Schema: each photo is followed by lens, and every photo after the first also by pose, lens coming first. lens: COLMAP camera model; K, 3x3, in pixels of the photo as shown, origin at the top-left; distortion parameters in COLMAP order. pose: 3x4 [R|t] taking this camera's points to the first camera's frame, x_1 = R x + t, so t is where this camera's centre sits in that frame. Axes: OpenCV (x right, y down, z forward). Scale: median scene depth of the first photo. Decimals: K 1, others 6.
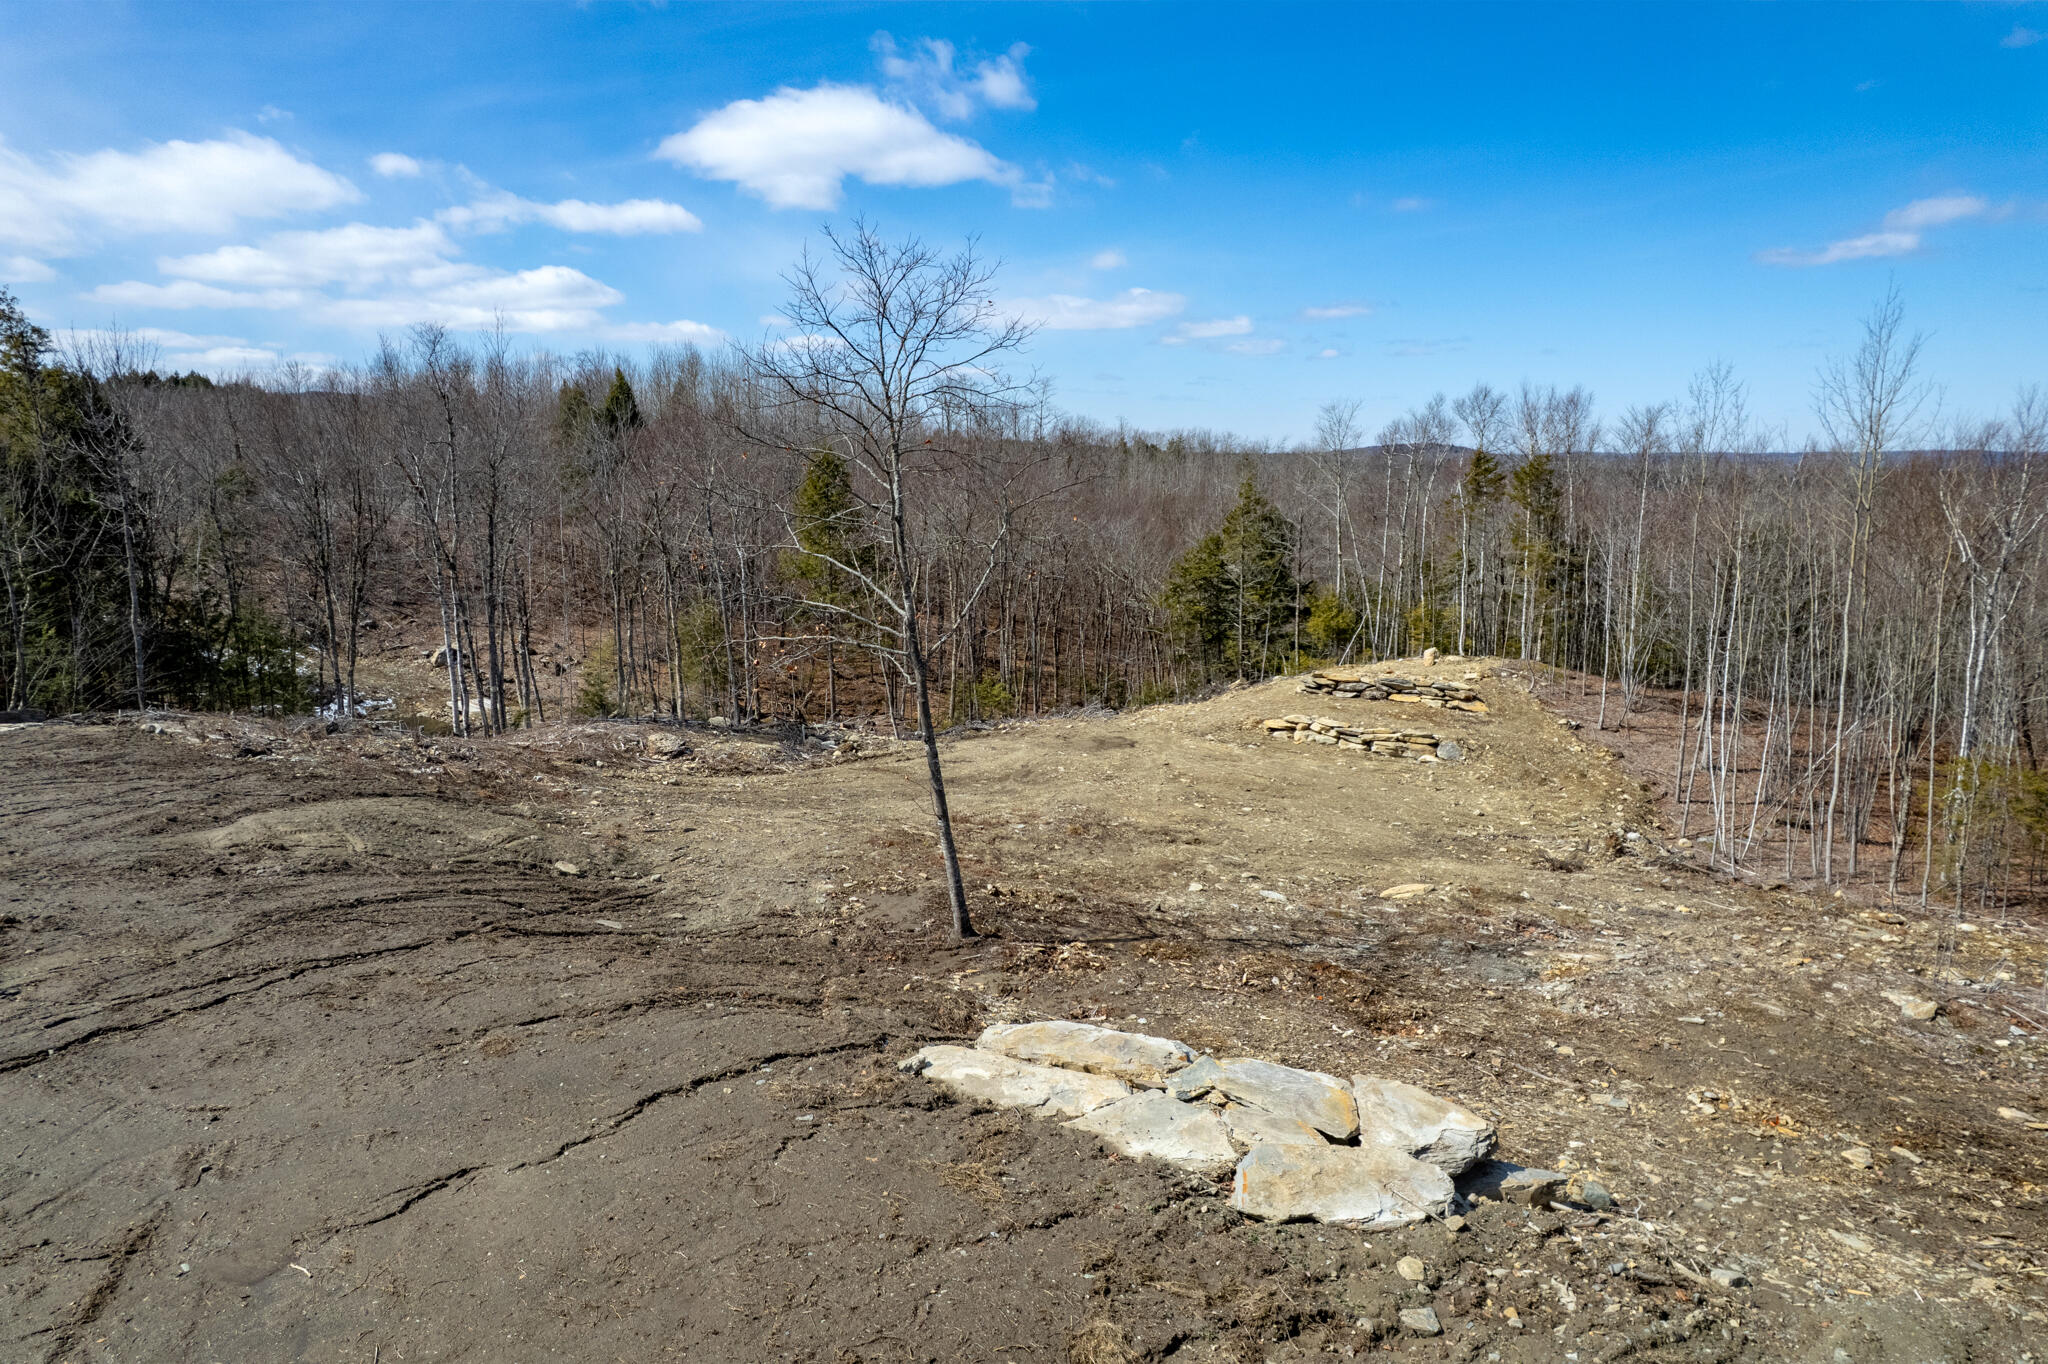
lens RADIAL K [[1312.1, 0, 1019.7], [0, 1312.1, 720.8], [0, 0, 1]] dist [-0.072062, 0.063098]
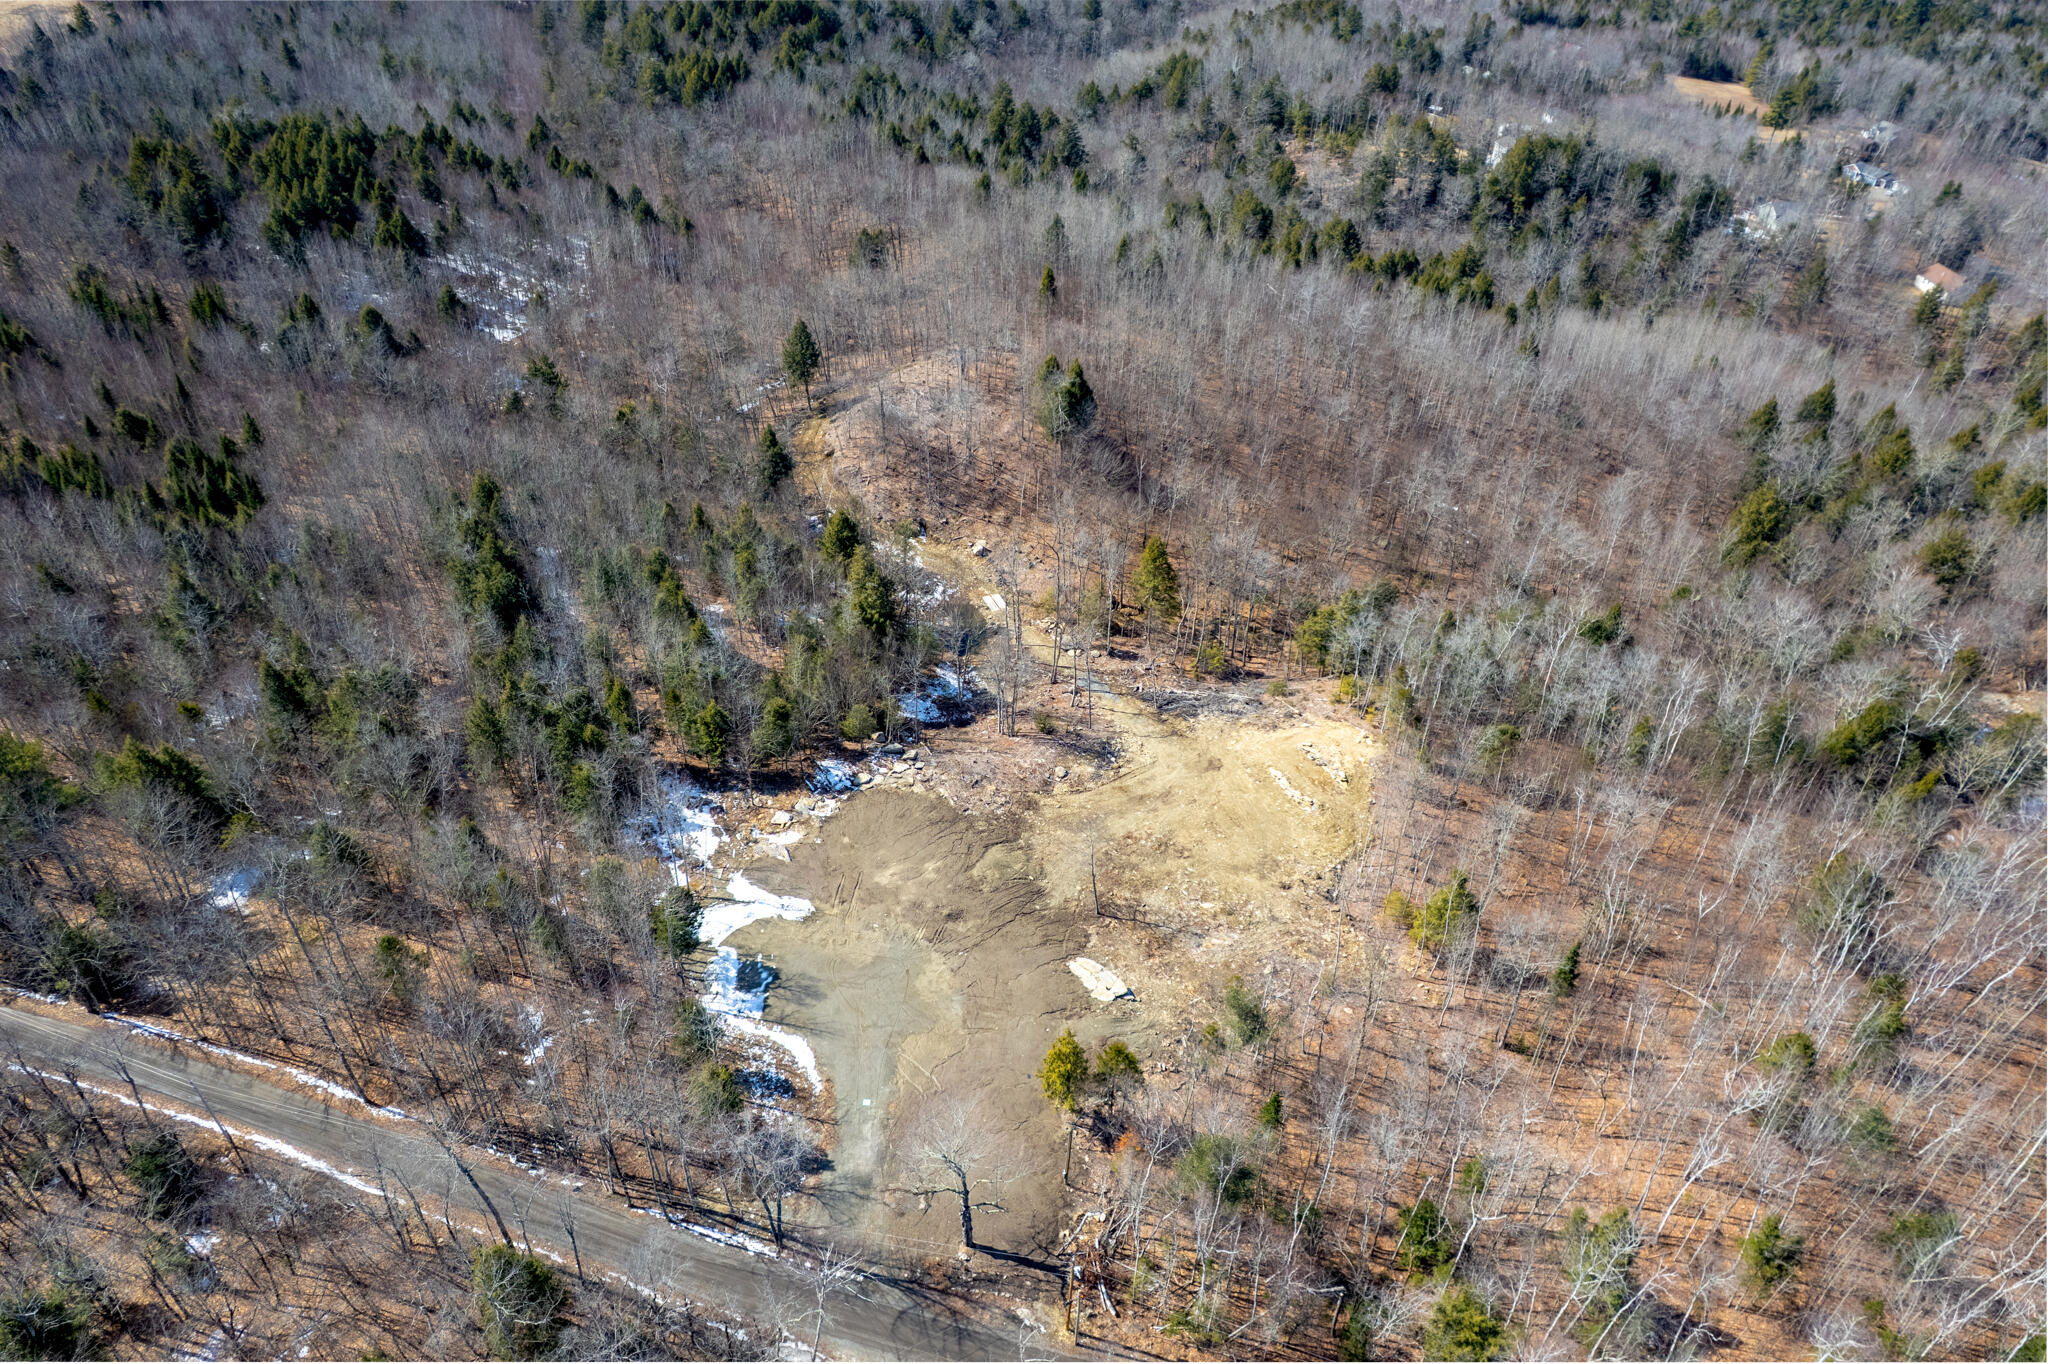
lens RADIAL K [[1312.1, 0, 1023.7], [0, 1312.1, 695.7], [0, 0, 1]] dist [-0.072062, 0.063098]
pose [[0.938961, 0.217399, -0.266625, 0.438377], [-0.082065, 0.894193, 0.440096, -1.433089], [0.334091, -0.391353, 0.857454, -1.633143]]
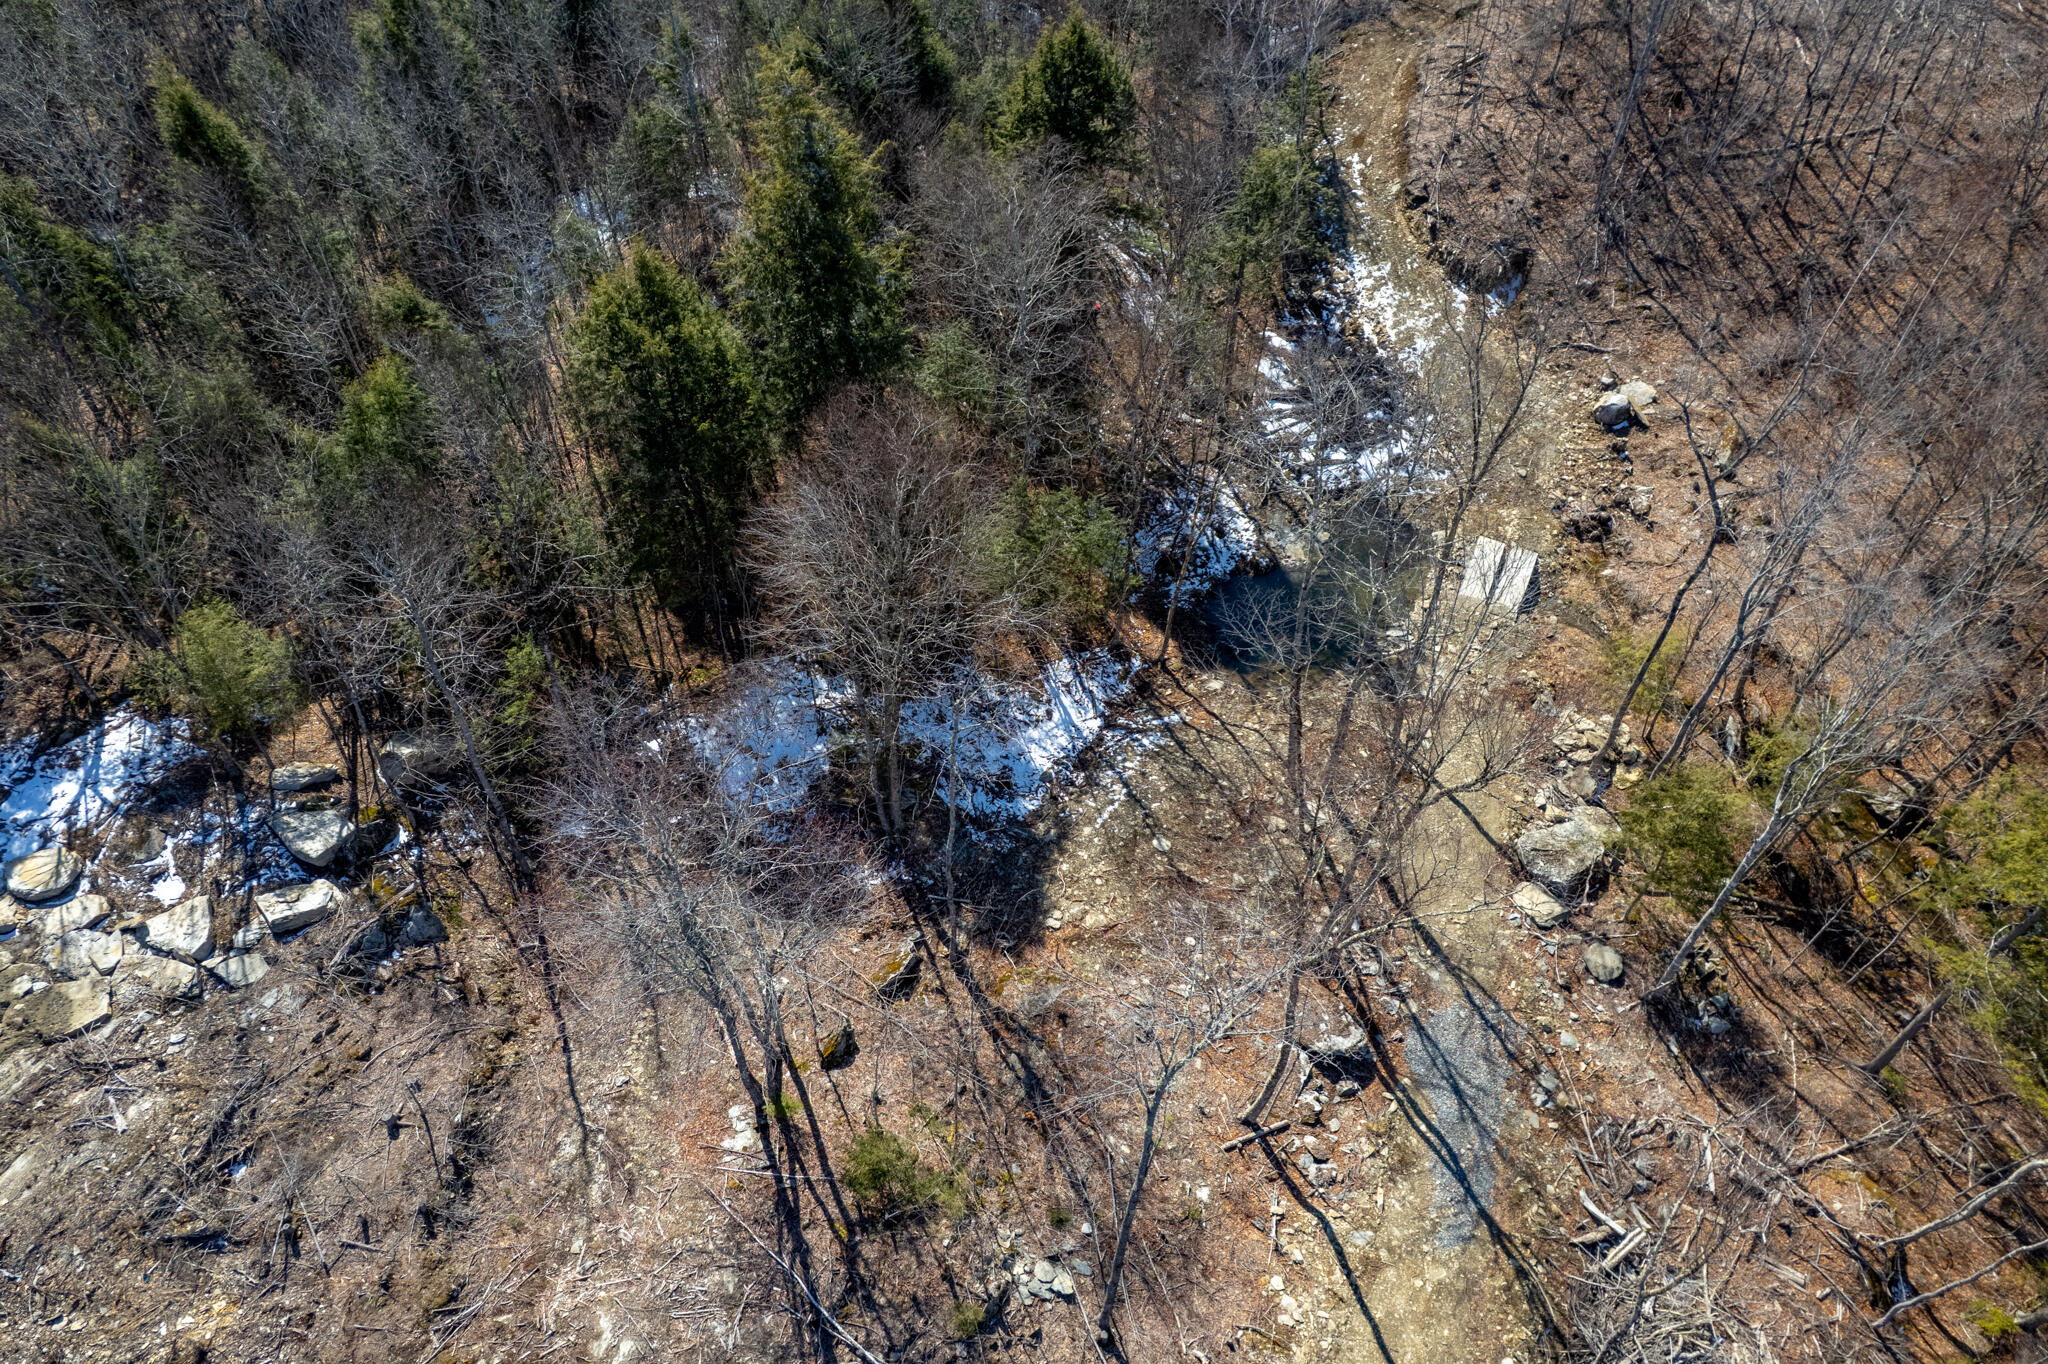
lens RADIAL K [[1312.1, 0, 1023.7], [0, 1312.1, 701.4], [0, 0, 1]] dist [-0.072062, 0.063098]
pose [[0.341104, 0.697408, -0.630293, -0.065429], [-0.183109, 0.706958, 0.683141, -0.615980], [0.922019, -0.117610, 0.368848, 0.868488]]
